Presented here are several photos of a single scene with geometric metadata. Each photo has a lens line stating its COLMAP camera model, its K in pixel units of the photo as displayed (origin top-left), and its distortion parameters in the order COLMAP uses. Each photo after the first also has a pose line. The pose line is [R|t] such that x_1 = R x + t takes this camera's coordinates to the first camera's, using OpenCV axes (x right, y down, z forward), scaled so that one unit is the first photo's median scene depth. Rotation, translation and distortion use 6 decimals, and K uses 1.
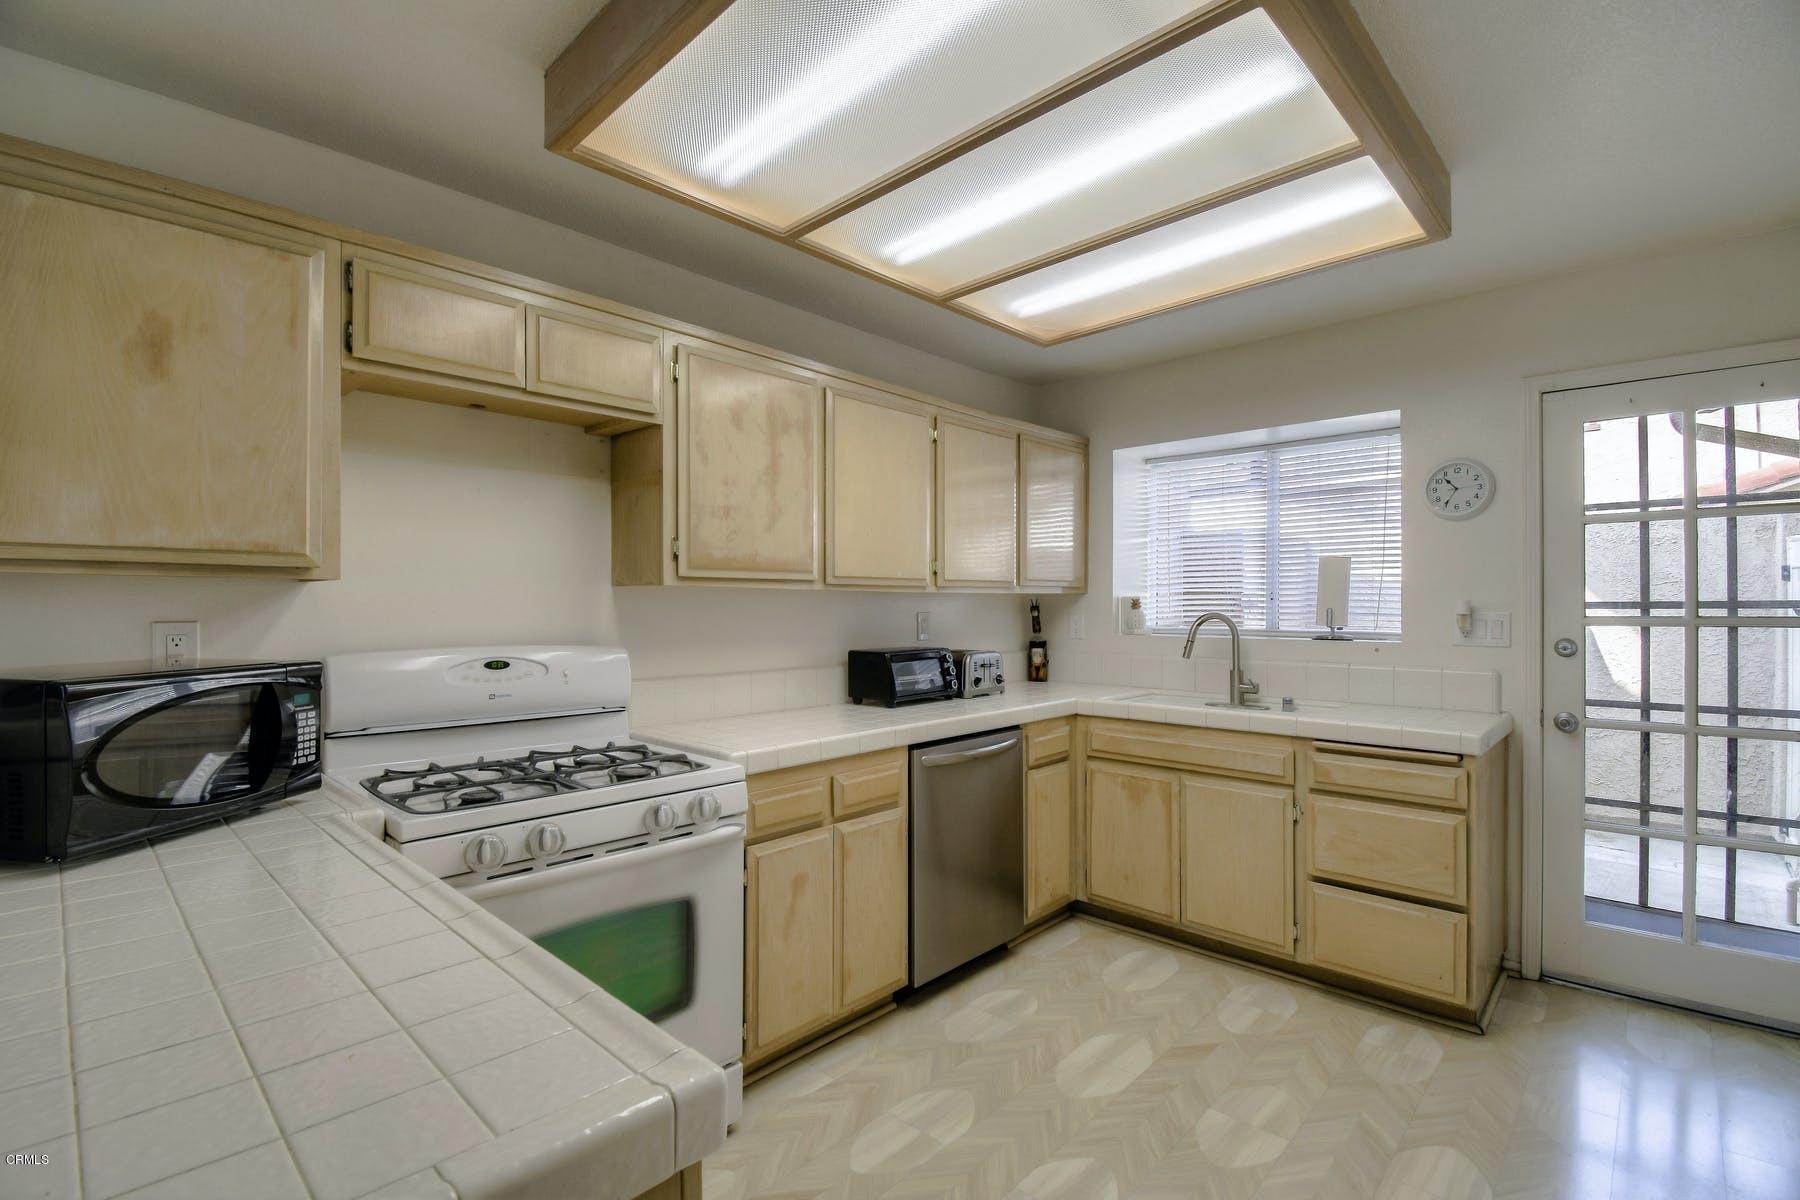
lens RADIAL K [[813.2, 0, 893.1], [0, 813.2, 604.1], [0, 0, 1]] dist [0.005725, -0.017912]
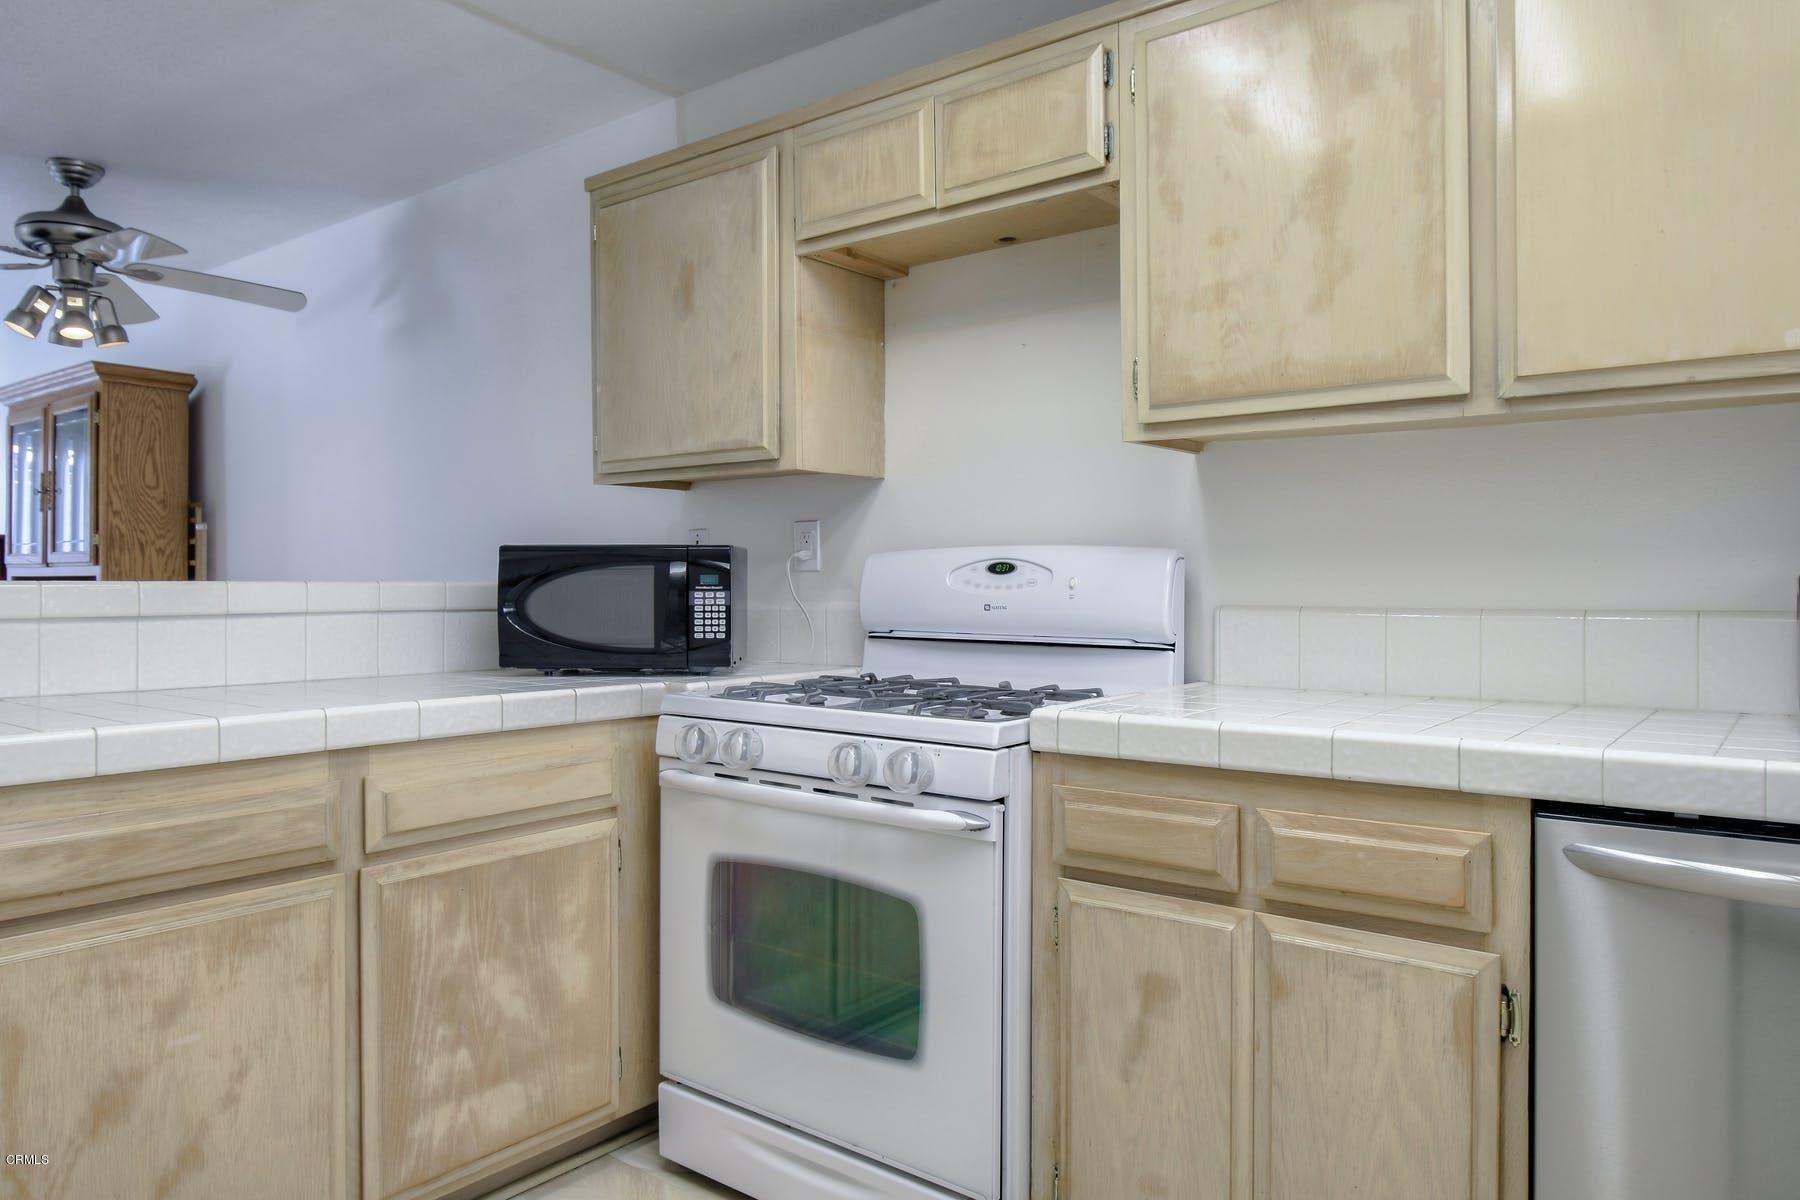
lens RADIAL K [[1204.2, 0, 880.5], [0, 1204.2, 587.4], [0, 0, 1]] dist [0.003781, -0.010176]
pose [[0.083674, 0.005974, -0.996475, 0.508807], [0.005089, 0.999966, 0.006422, 0.067097], [0.996480, -0.005608, 0.083640, 0.618672]]
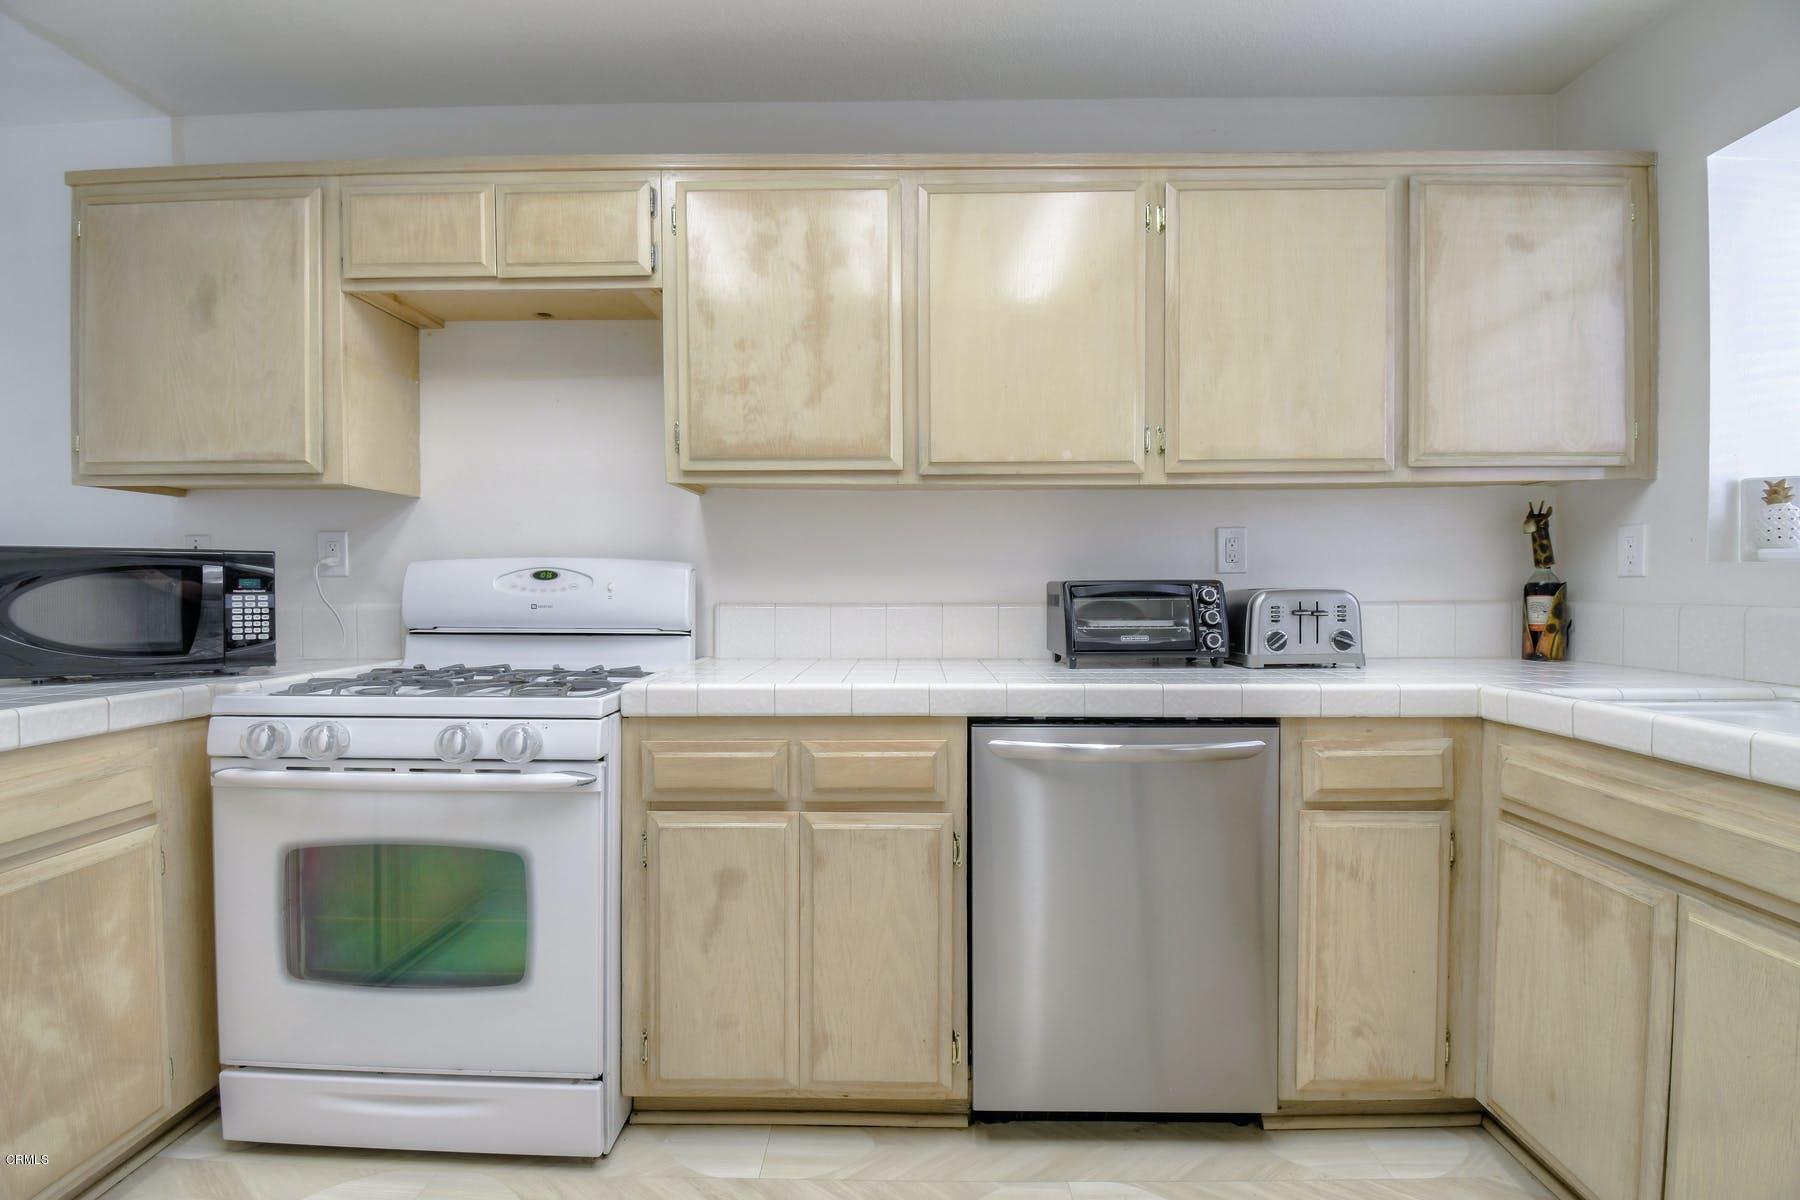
lens RADIAL K [[813.2, 0, 898.5], [0, 813.2, 599.2], [0, 0, 1]] dist [0.005725, -0.017912]
pose [[0.675458, 0.013634, -0.737273, 0.411766], [0.001148, 0.999808, 0.019541, 0.067057], [0.737398, -0.014045, 0.675312, 0.511182]]
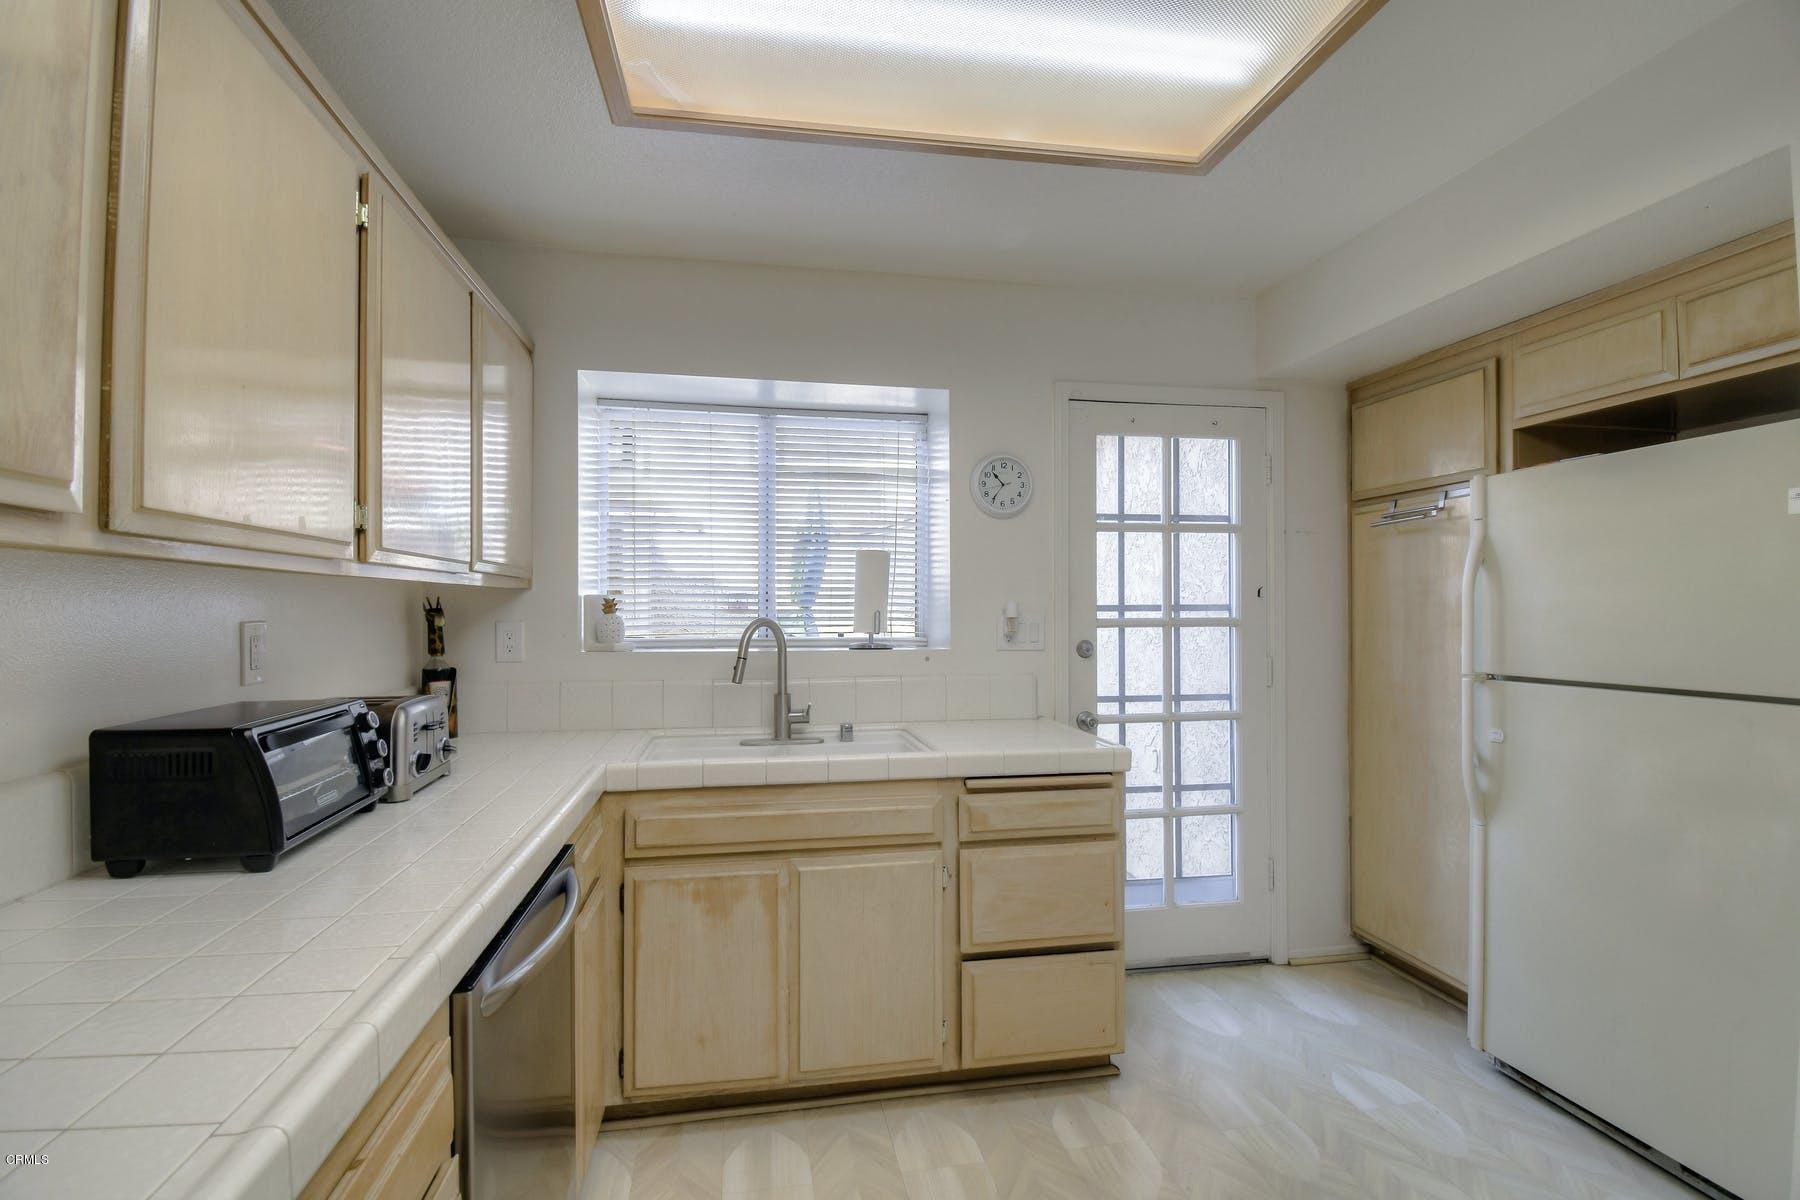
lens RADIAL K [[813.2, 0, 890.6], [0, 813.2, 605.4], [0, 0, 1]] dist [0.005725, -0.017912]
pose [[0.581731, 0.006513, 0.813355, -0.157571], [-0.001589, 0.999975, -0.006871, 0.005240], [-0.813380, 0.002705, 0.581727, 0.585298]]
